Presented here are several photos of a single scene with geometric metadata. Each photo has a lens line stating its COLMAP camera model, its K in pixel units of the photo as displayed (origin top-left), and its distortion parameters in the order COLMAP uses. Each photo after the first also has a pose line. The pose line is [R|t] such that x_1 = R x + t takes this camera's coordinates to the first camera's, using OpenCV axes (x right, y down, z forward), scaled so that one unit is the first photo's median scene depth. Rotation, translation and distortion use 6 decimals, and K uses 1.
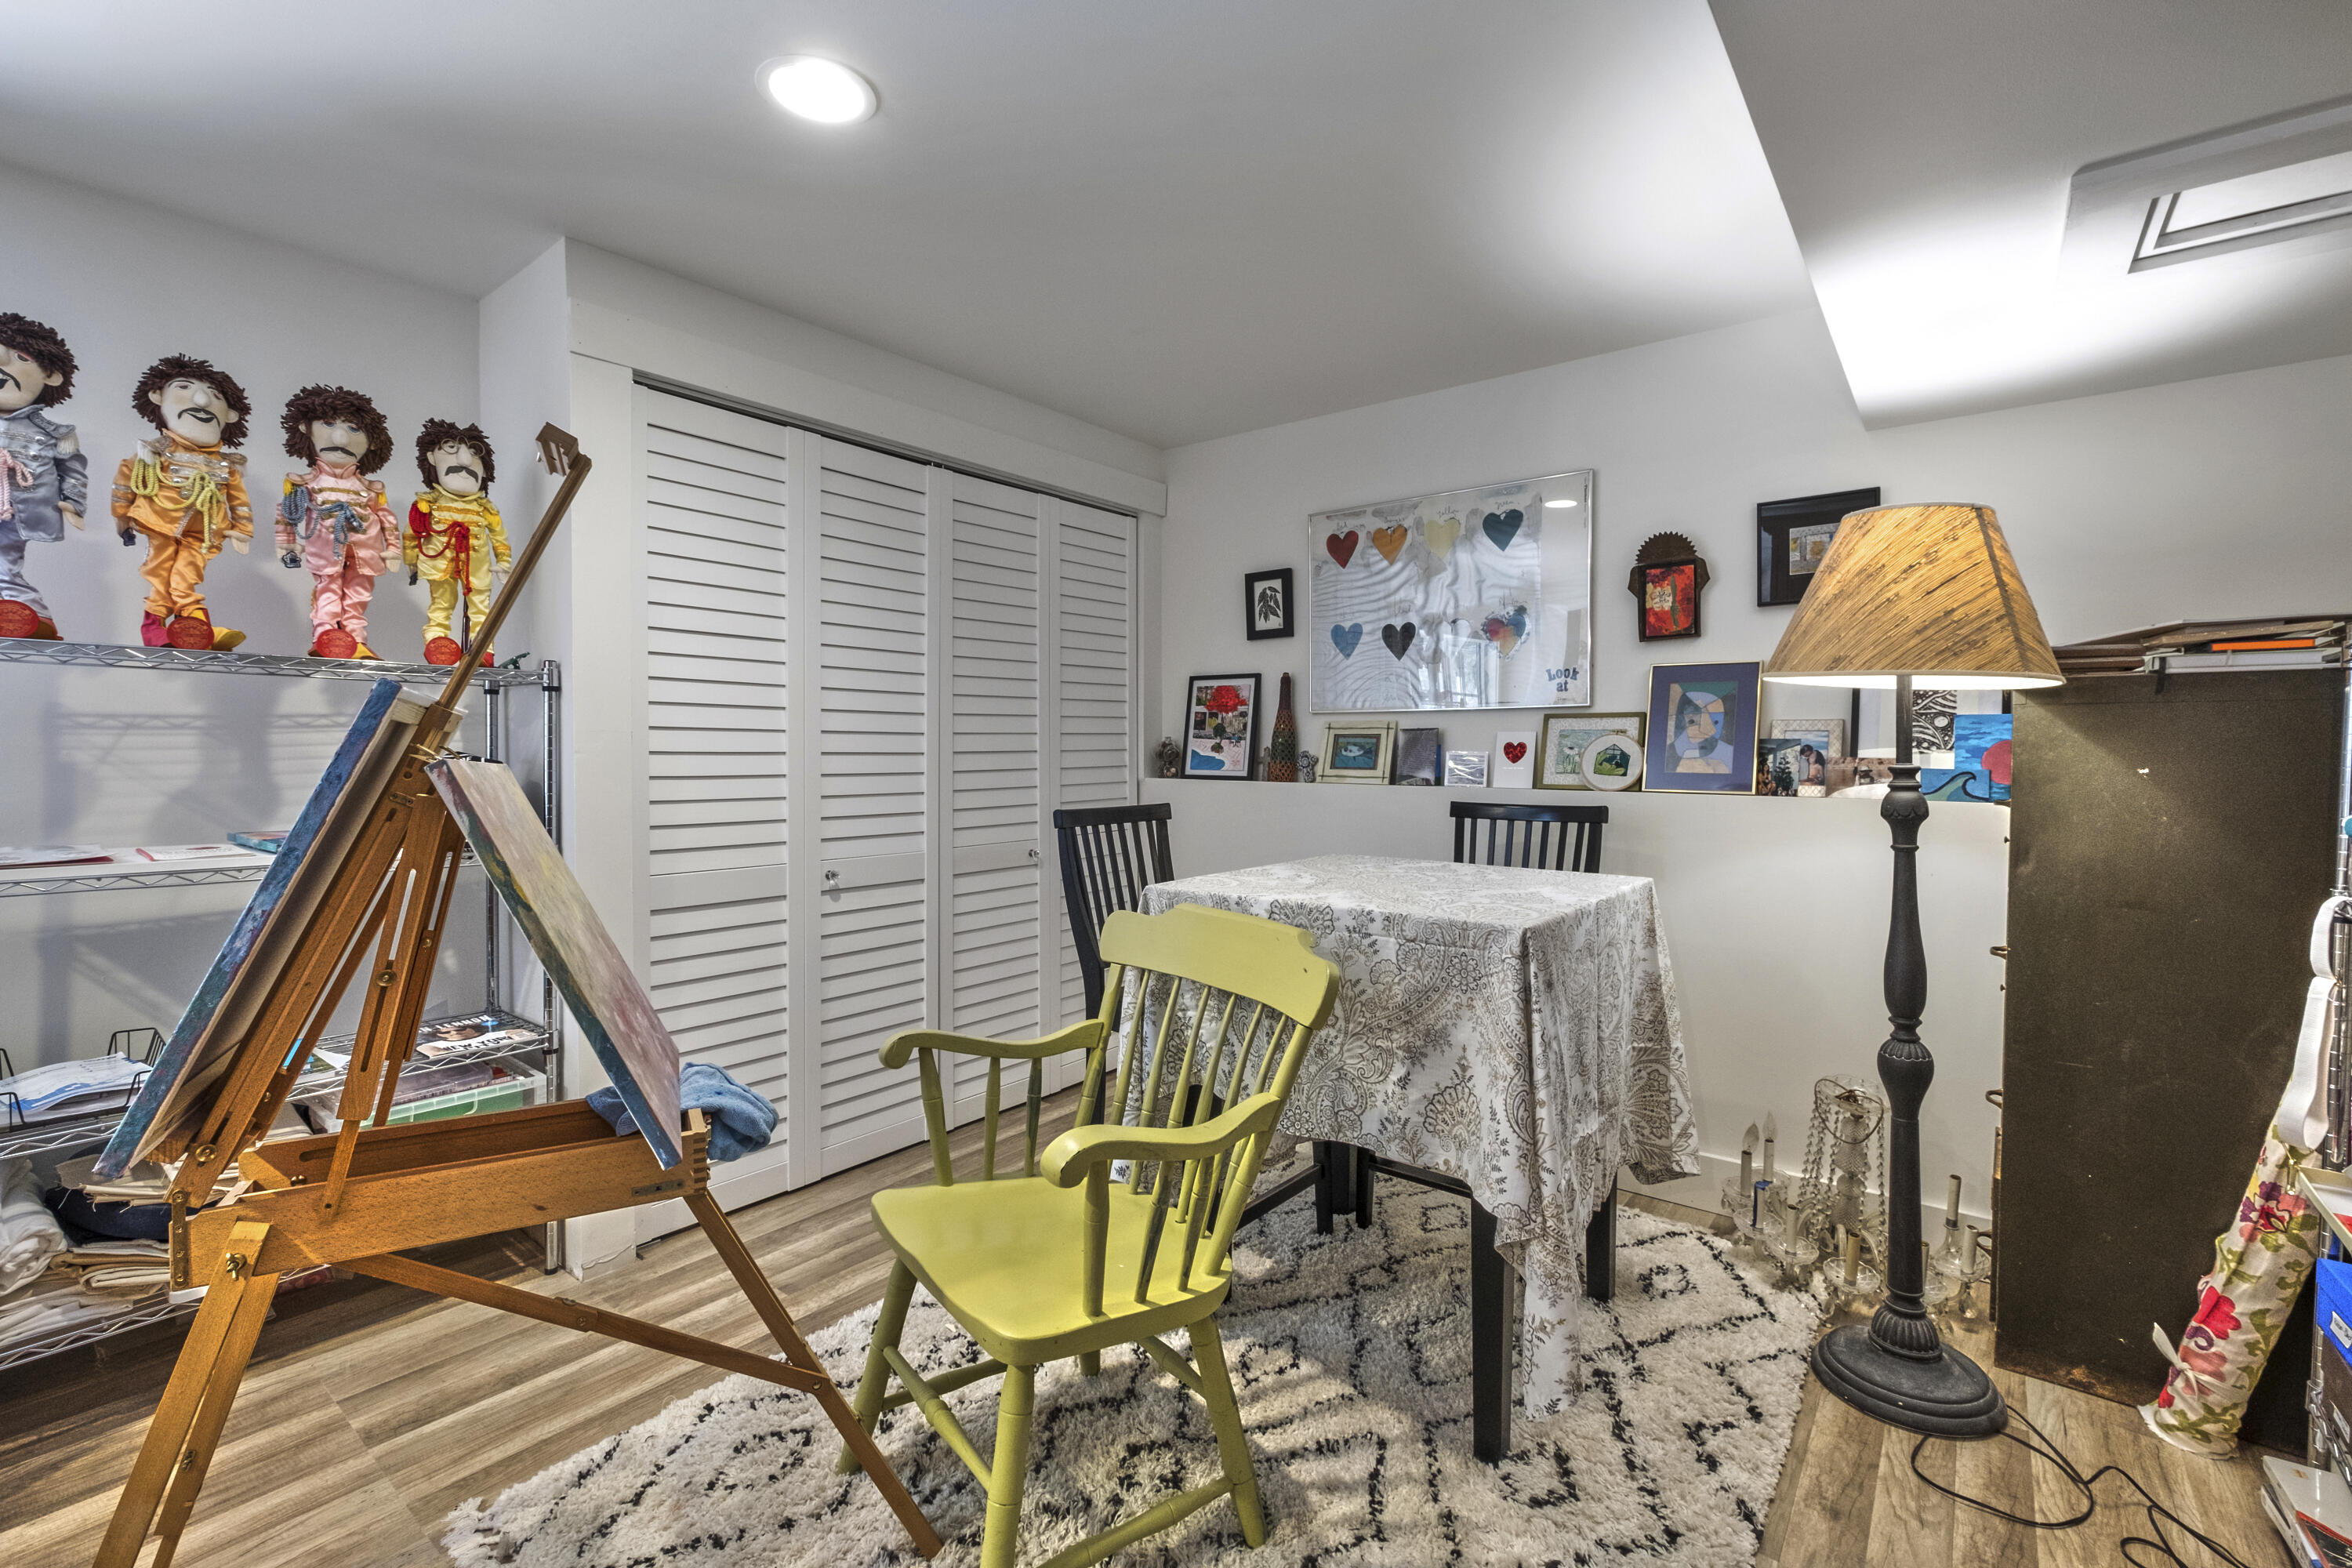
lens RADIAL K [[1027.4, 0, 1173.7], [0, 1027.4, 780.4], [0, 0, 1]] dist [-0.005708, 0.000028]
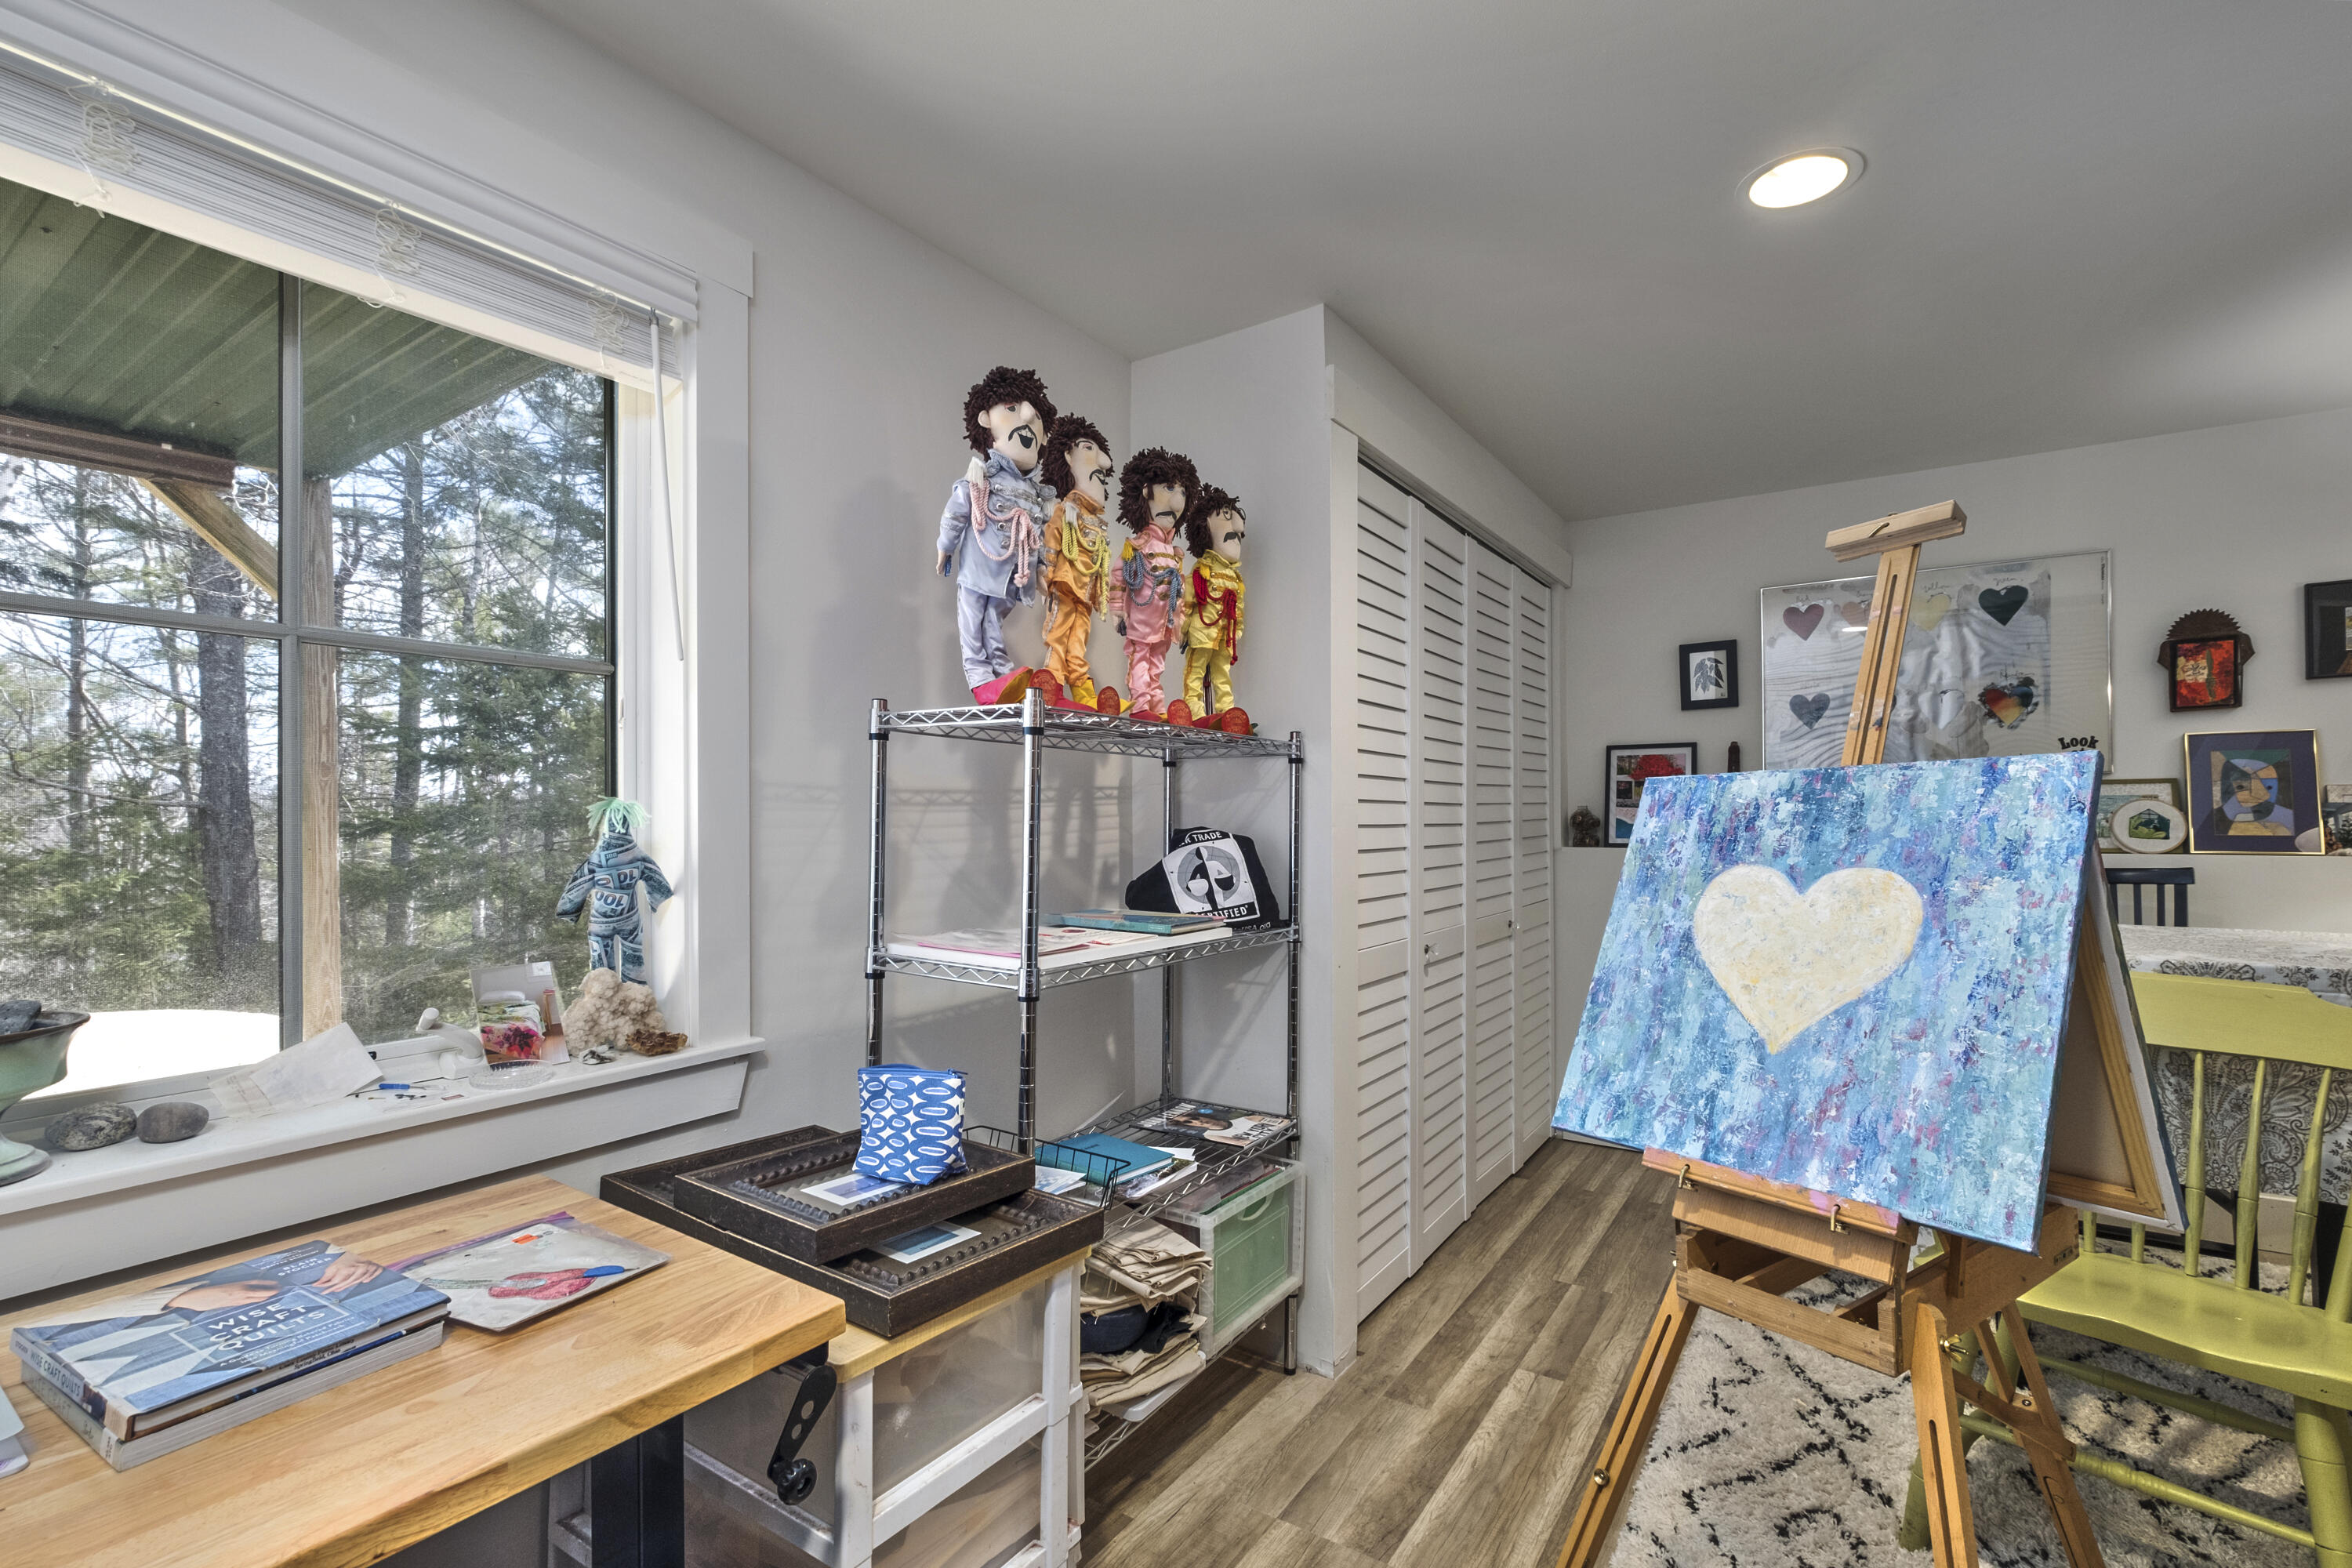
lens RADIAL K [[1044.5, 0, 1174.0], [0, 1044.5, 815.6], [0, 0, 1]] dist [-0.012519, -0.000202]
pose [[0.997148, -0.008992, 0.074937, -0.670222], [0.011519, 0.999377, -0.033366, -0.004938], [-0.074591, 0.034134, 0.996630, 0.022232]]
